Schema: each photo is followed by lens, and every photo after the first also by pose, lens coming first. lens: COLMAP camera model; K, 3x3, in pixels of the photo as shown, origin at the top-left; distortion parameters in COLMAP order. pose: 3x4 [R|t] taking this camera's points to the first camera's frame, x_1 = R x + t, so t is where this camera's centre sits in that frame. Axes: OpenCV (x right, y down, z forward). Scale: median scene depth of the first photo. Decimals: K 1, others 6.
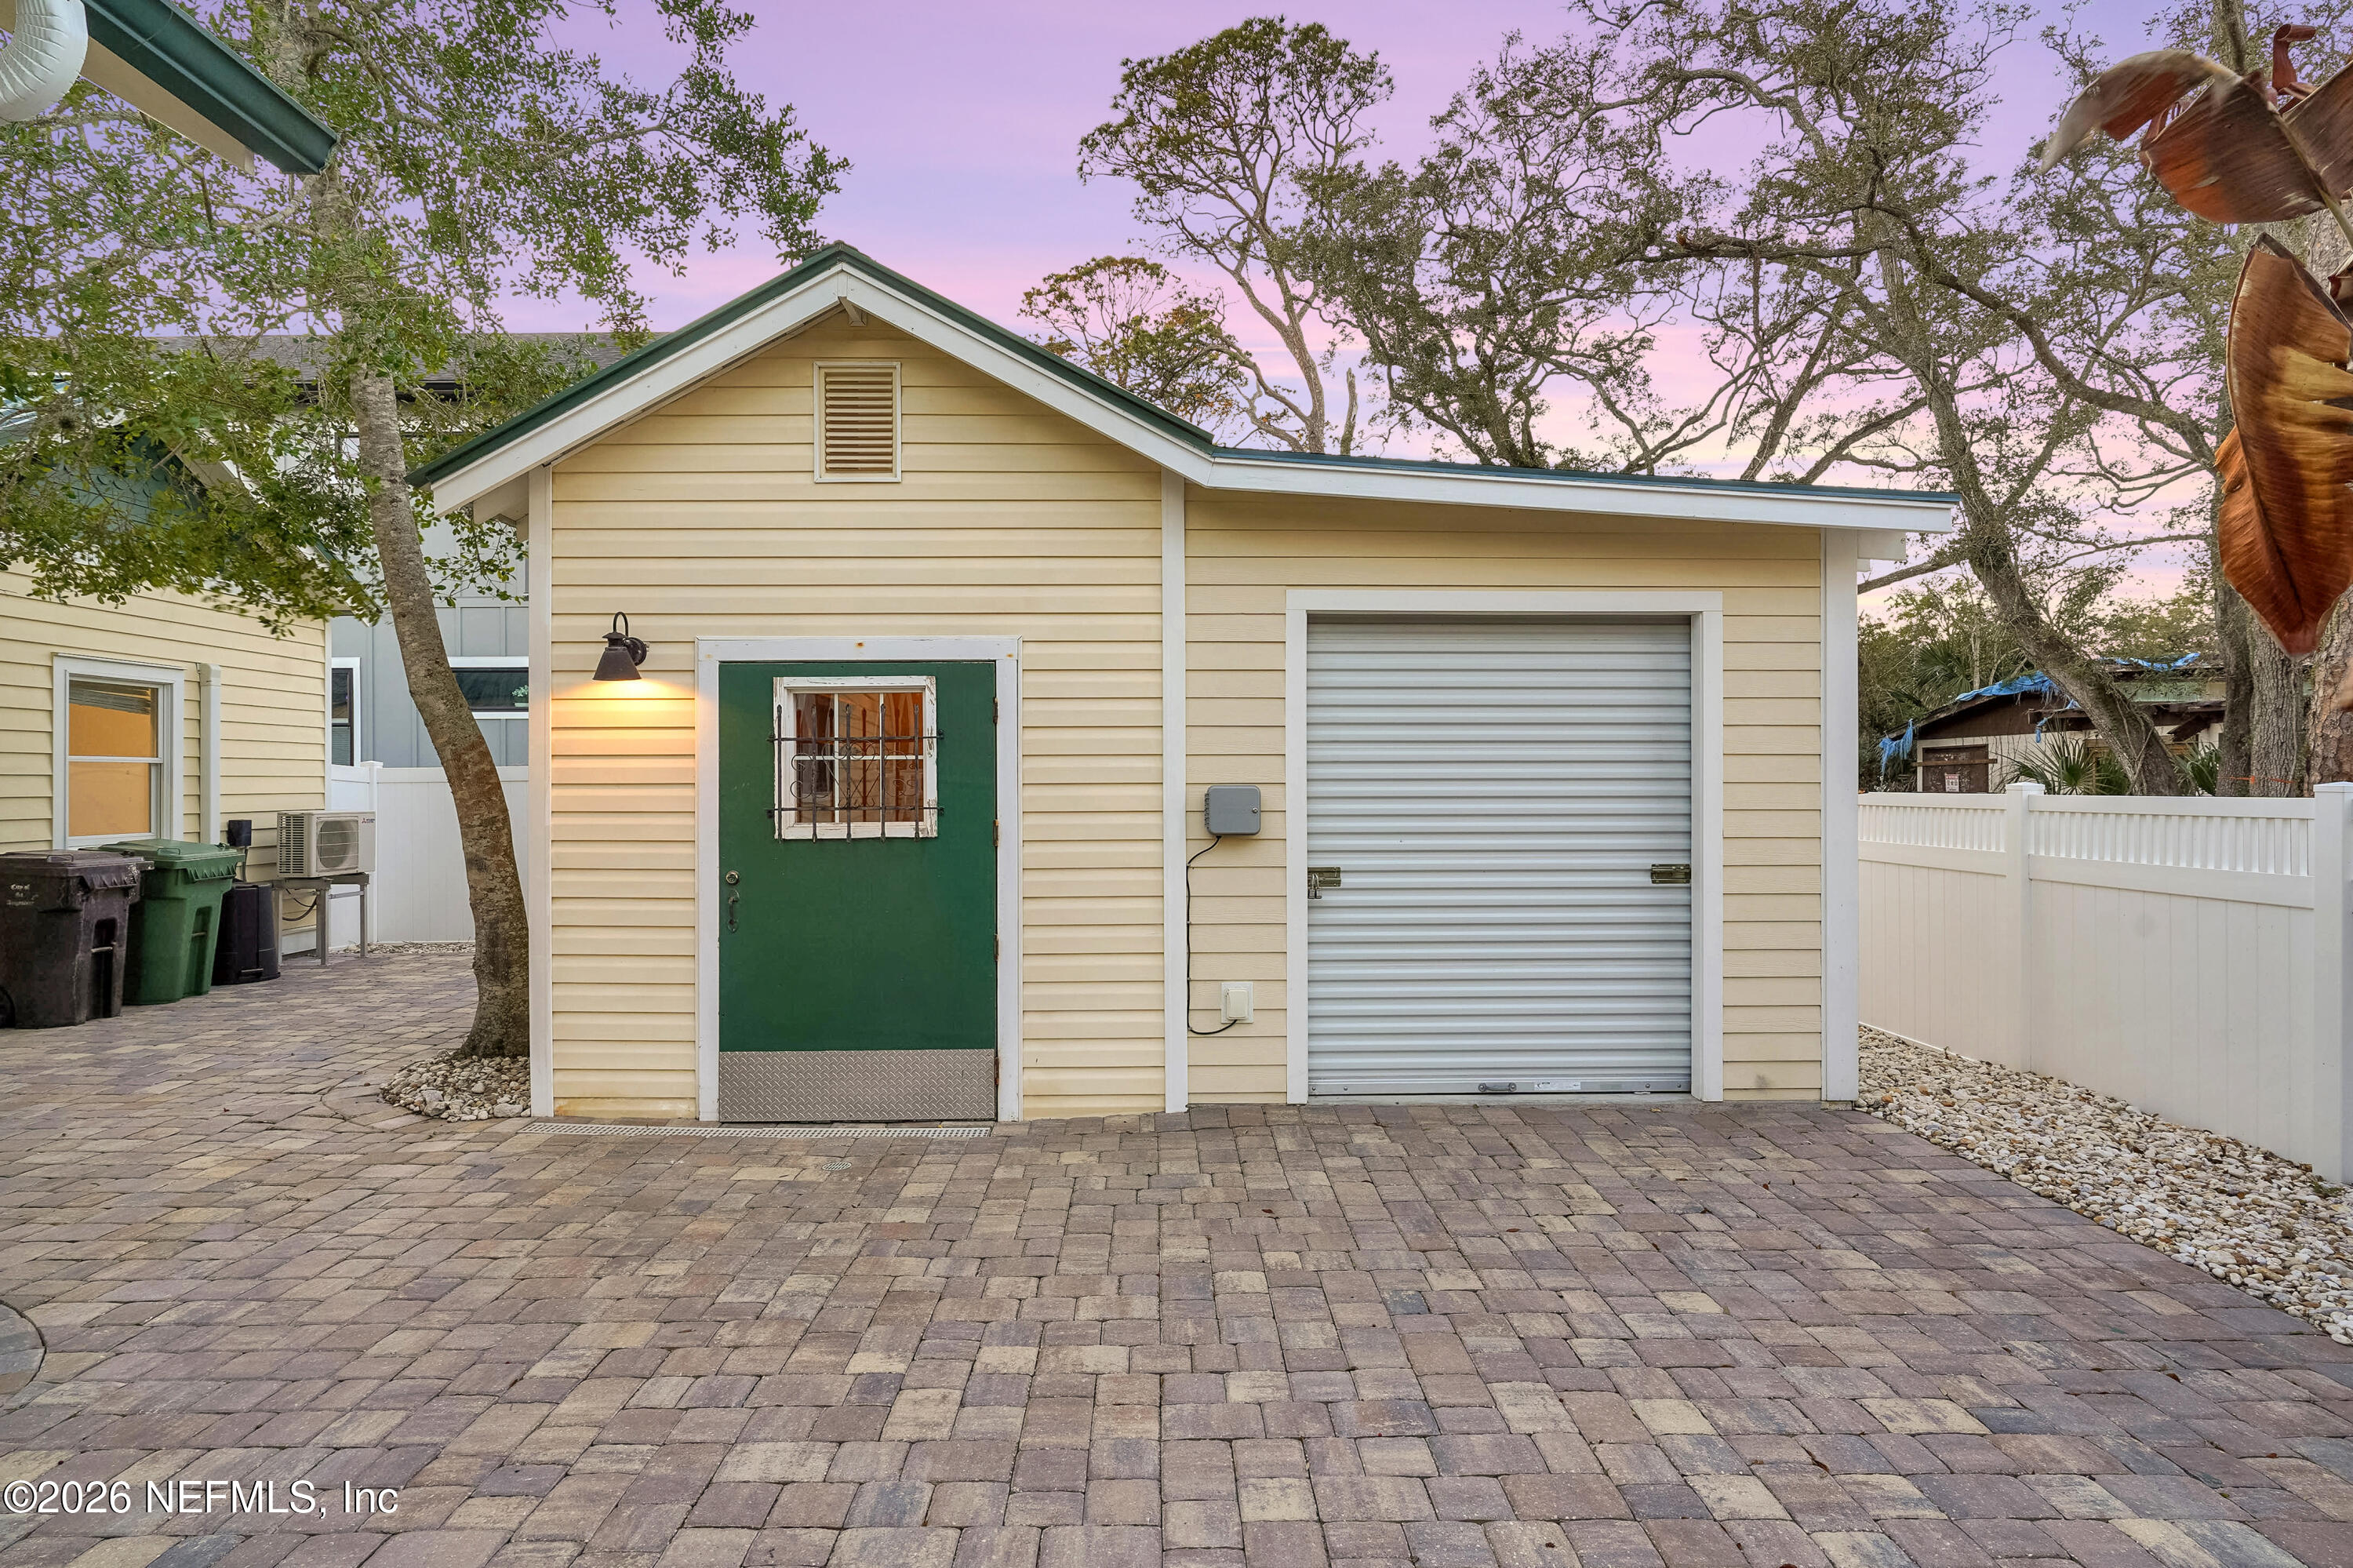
lens RADIAL K [[1244.8, 0, 1173.7], [0, 1244.8, 785.9], [0, 0, 1]] dist [-0.000912, 0.000890]
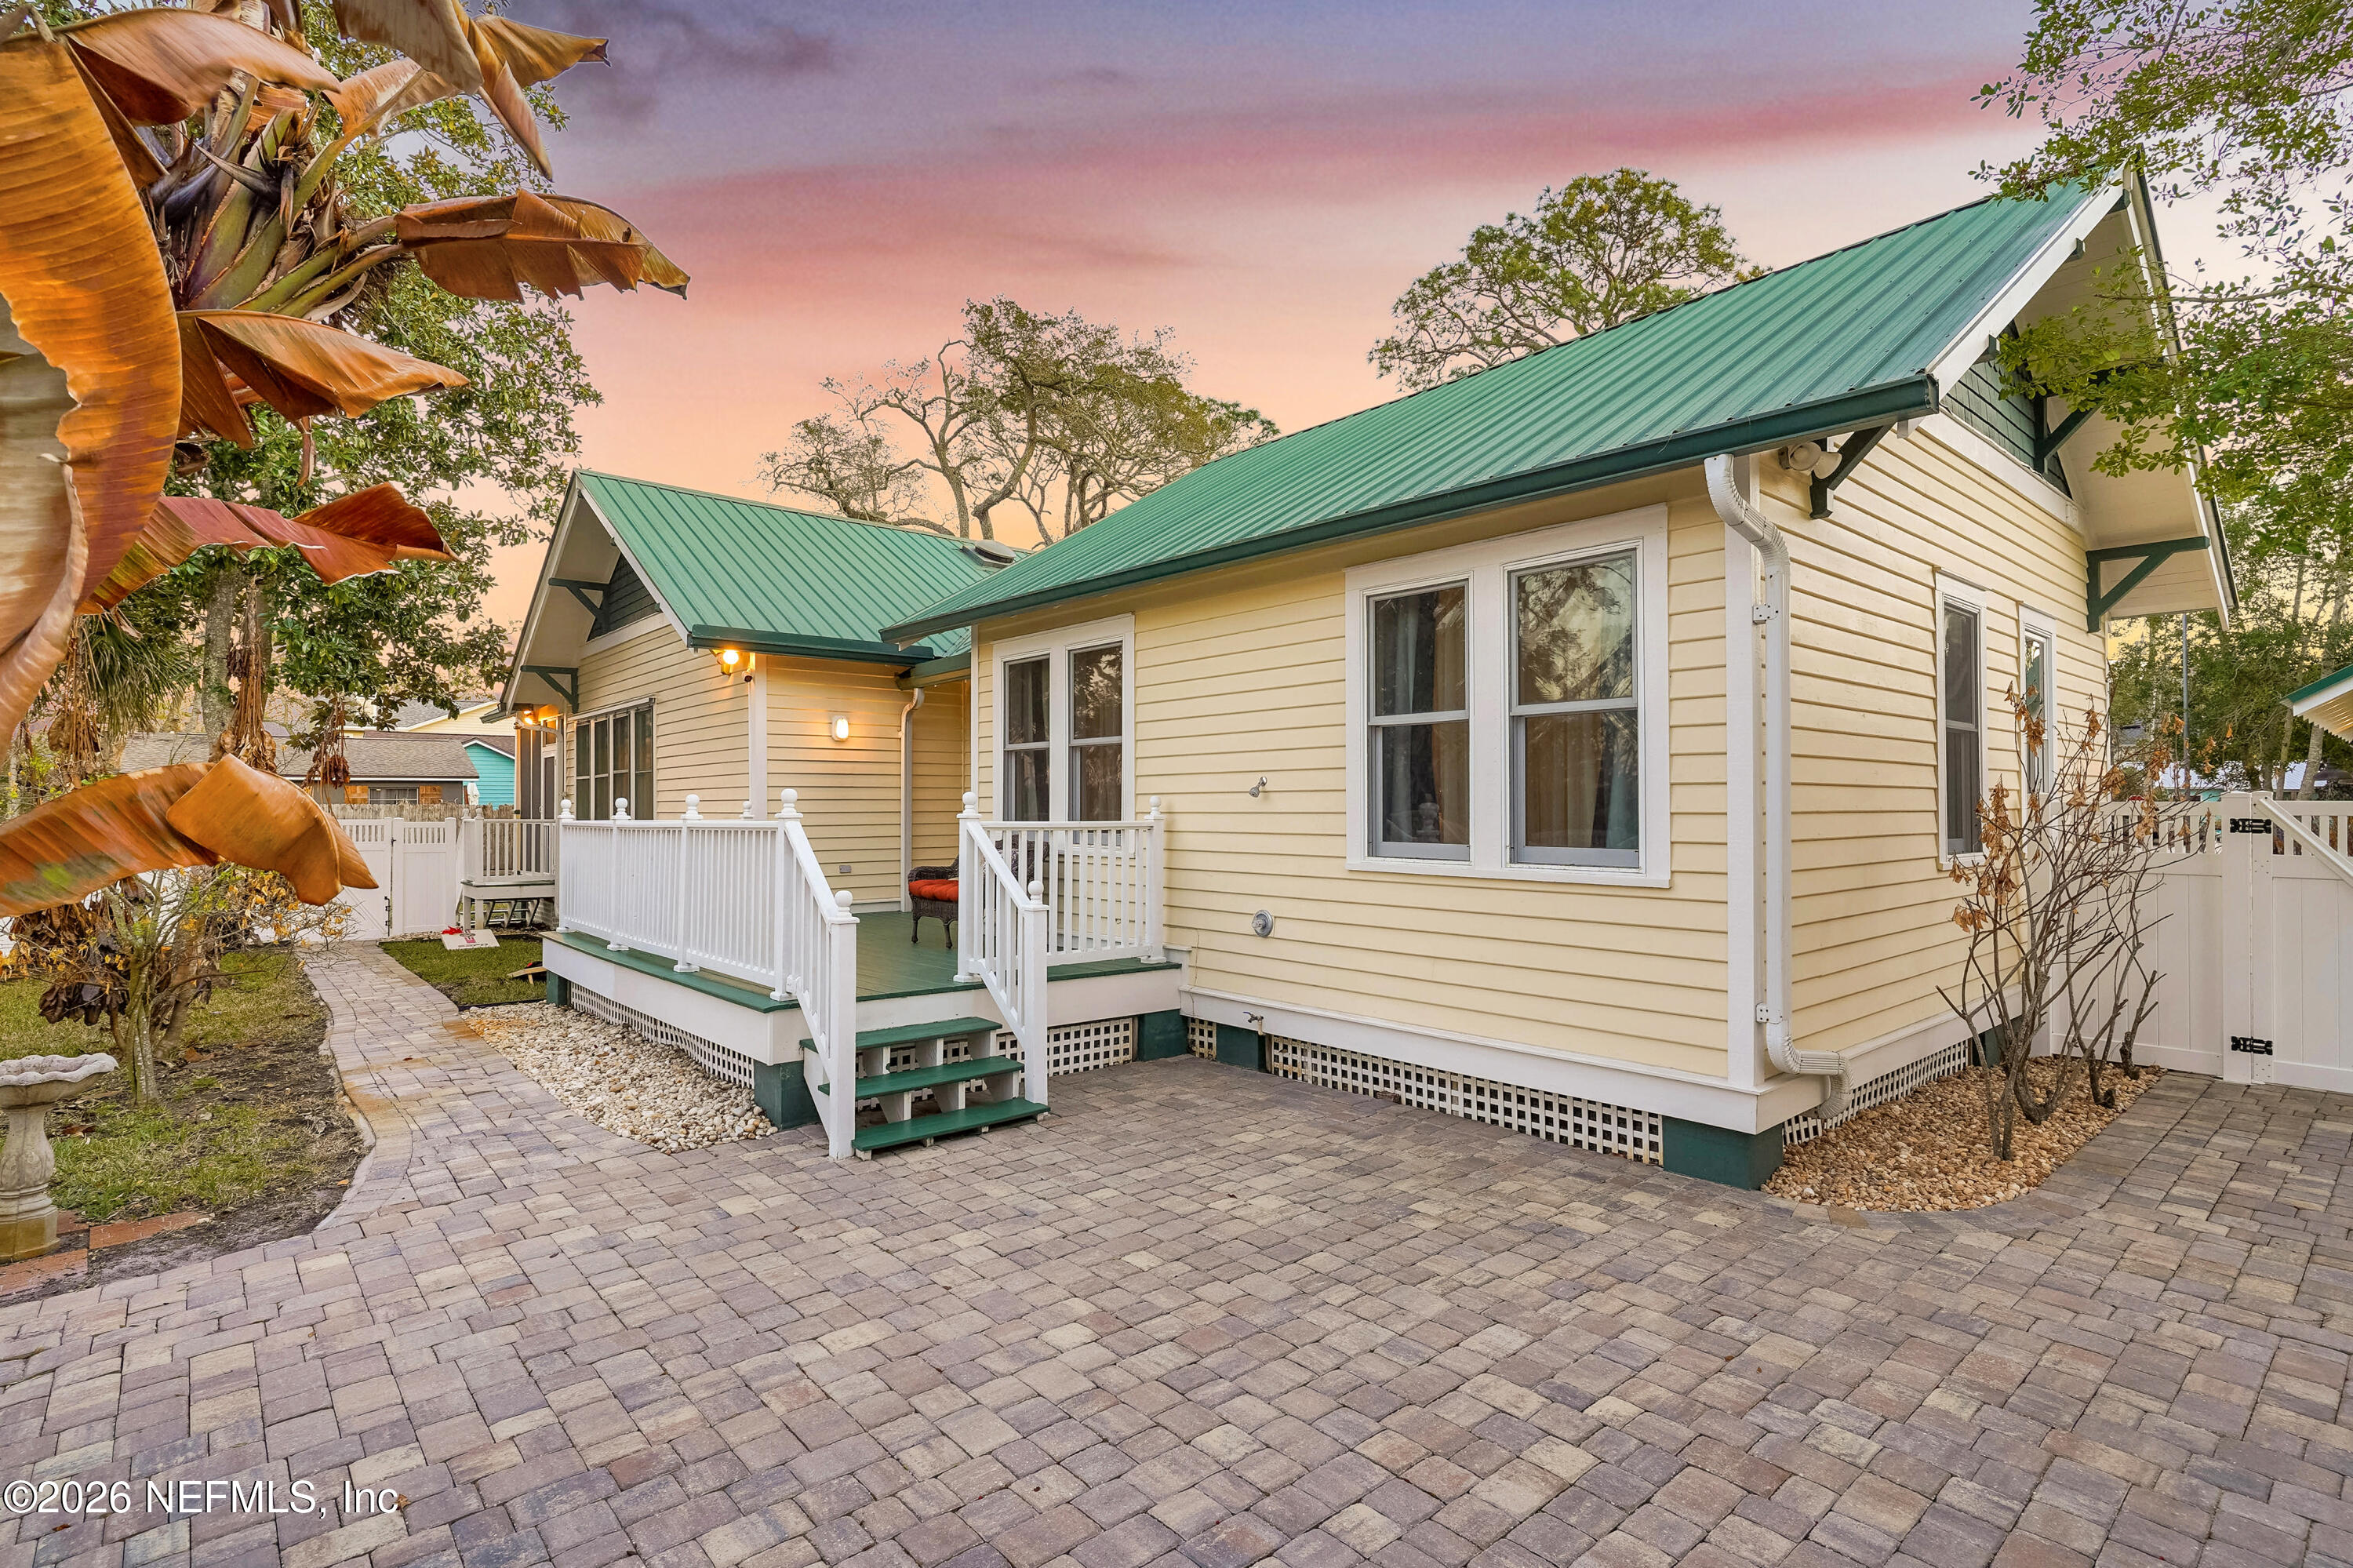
lens RADIAL K [[1139.7, 0, 1175.8], [0, 1139.7, 781.1], [0, 0, 1]] dist [-0.001904, 0.001448]
pose [[-0.765934, -0.011416, -0.642818, 0.570566], [-0.002199, 0.999883, -0.015137, -0.070948], [0.642916, -0.010180, -0.765869, 1.191583]]
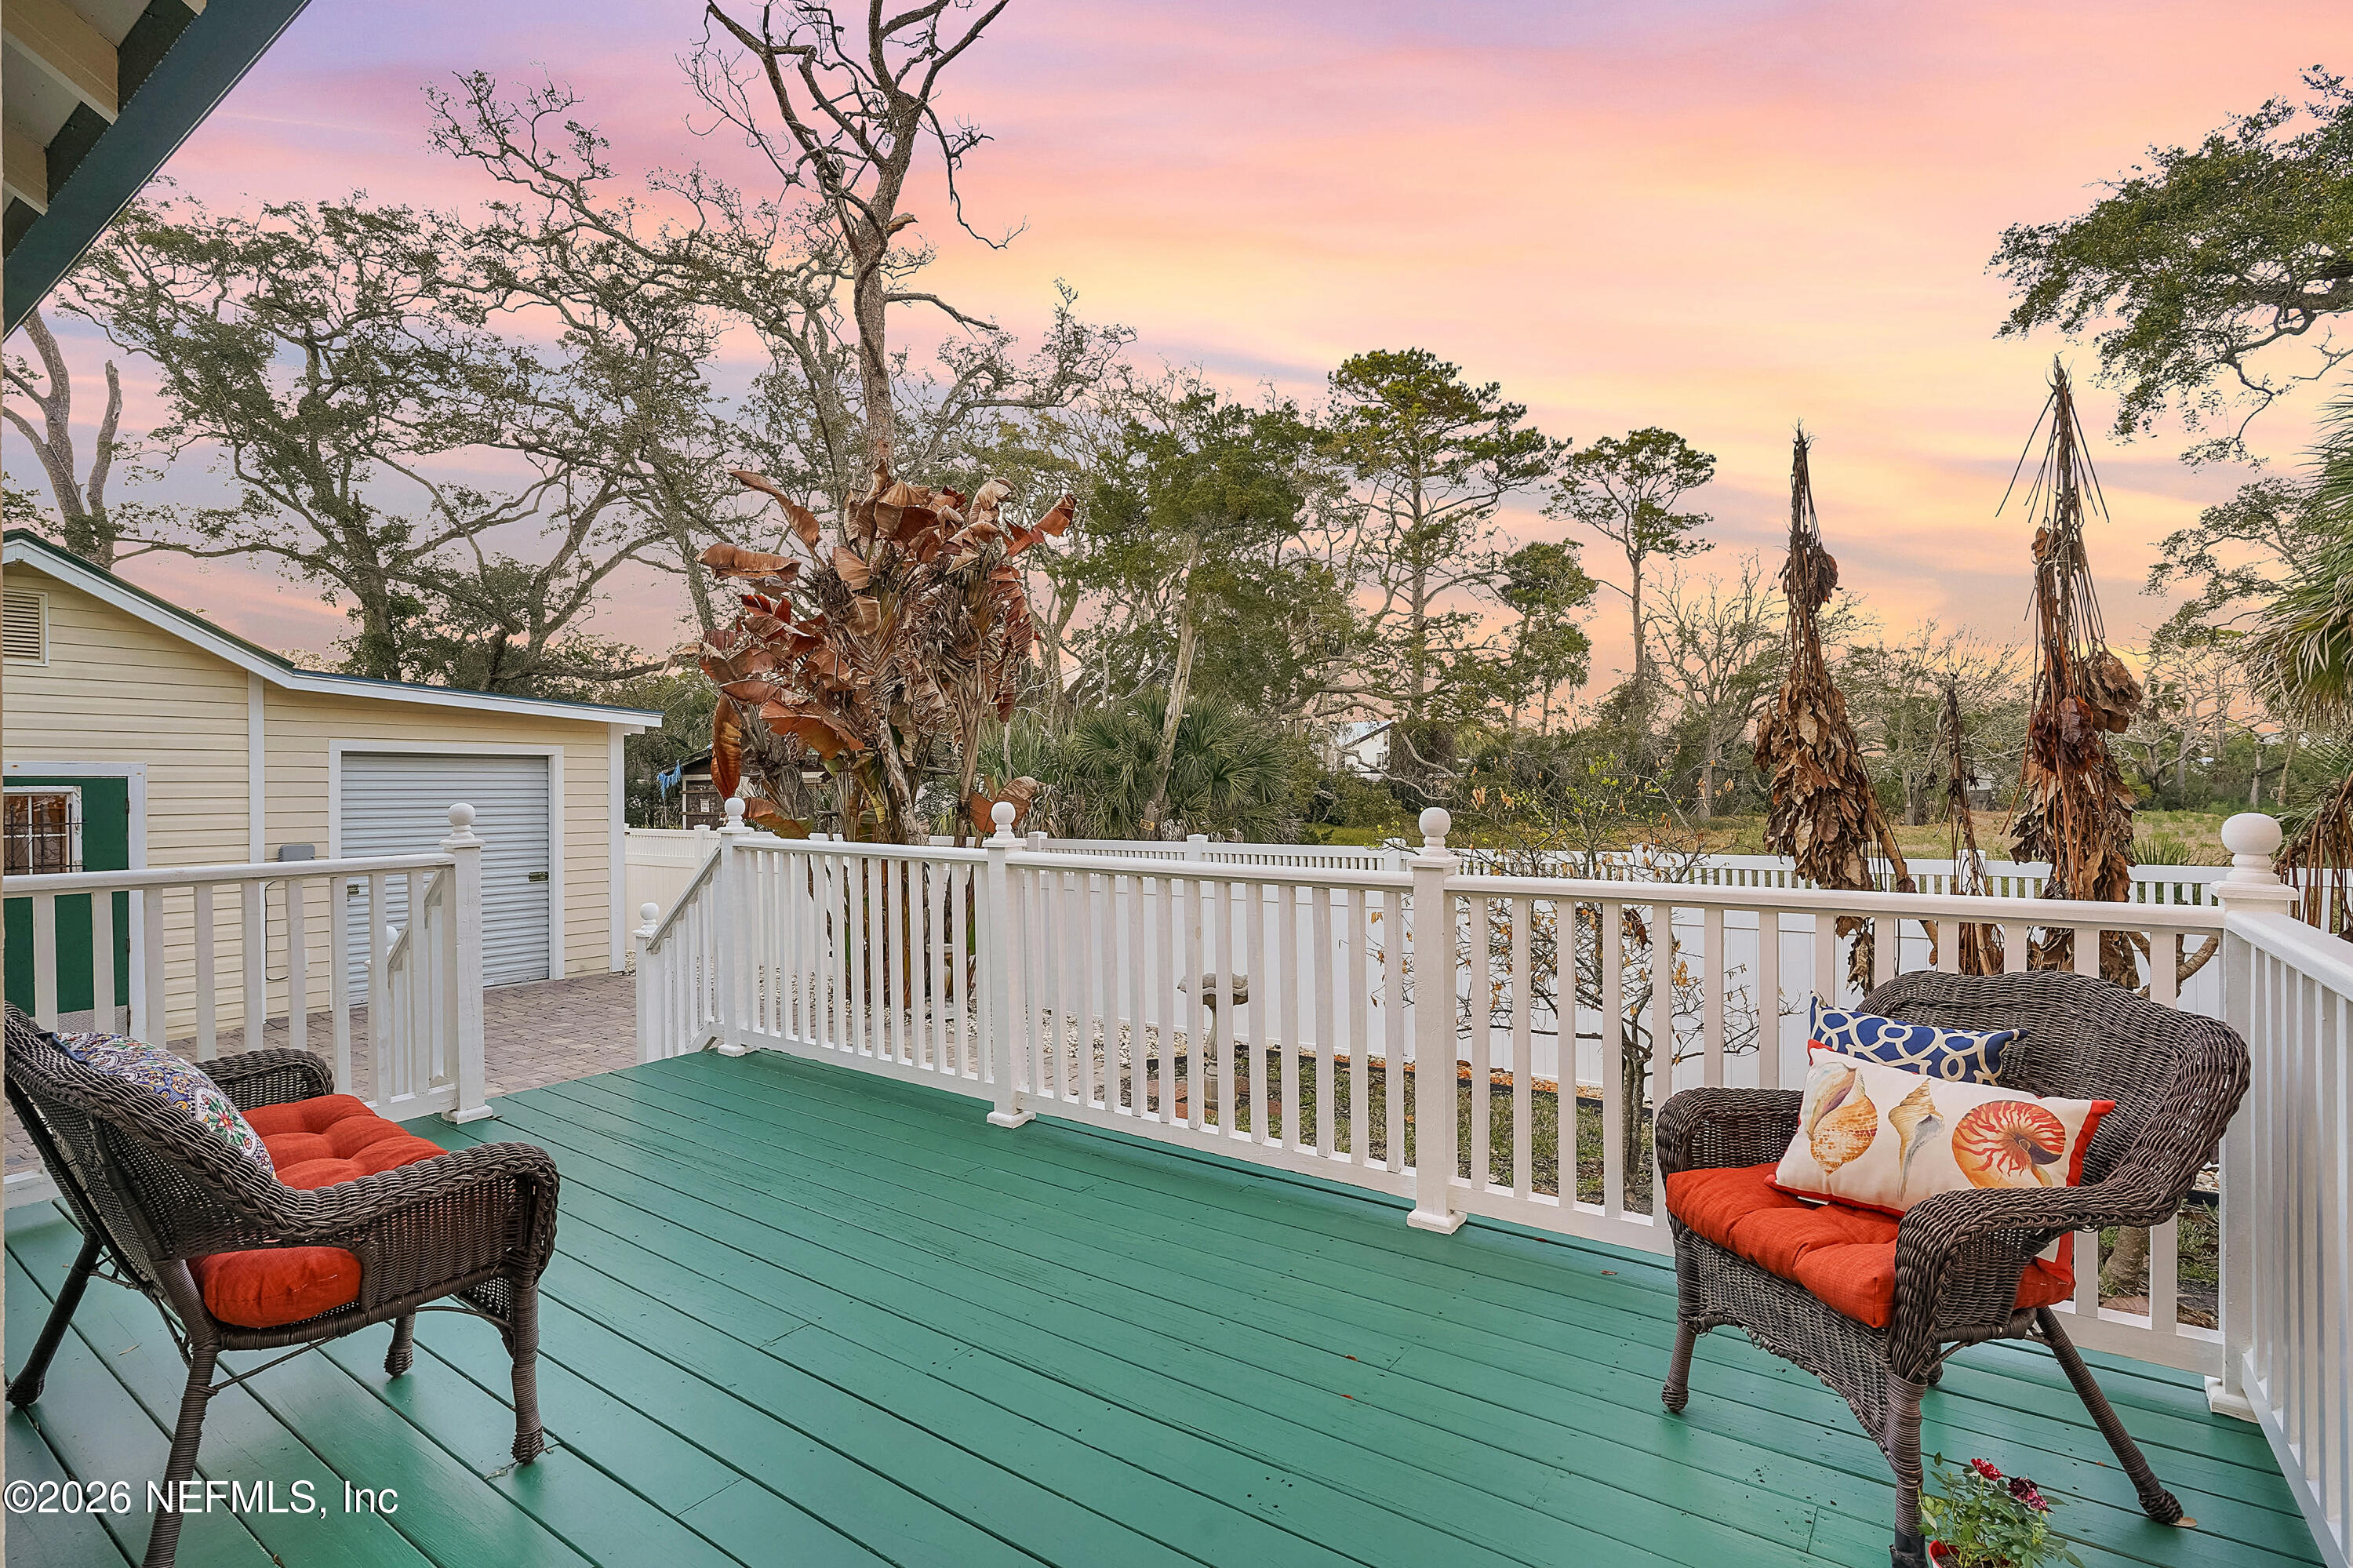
lens RADIAL K [[1139.7, 0, 1175.8], [0, 1139.7, 781.1], [0, 0, 1]] dist [-0.001904, 0.001448]
pose [[0.593561, 0.004230, 0.804778, -0.542737], [0.007060, 0.999920, -0.010463, -0.066619], [-0.804758, 0.011892, 0.593484, -1.074845]]
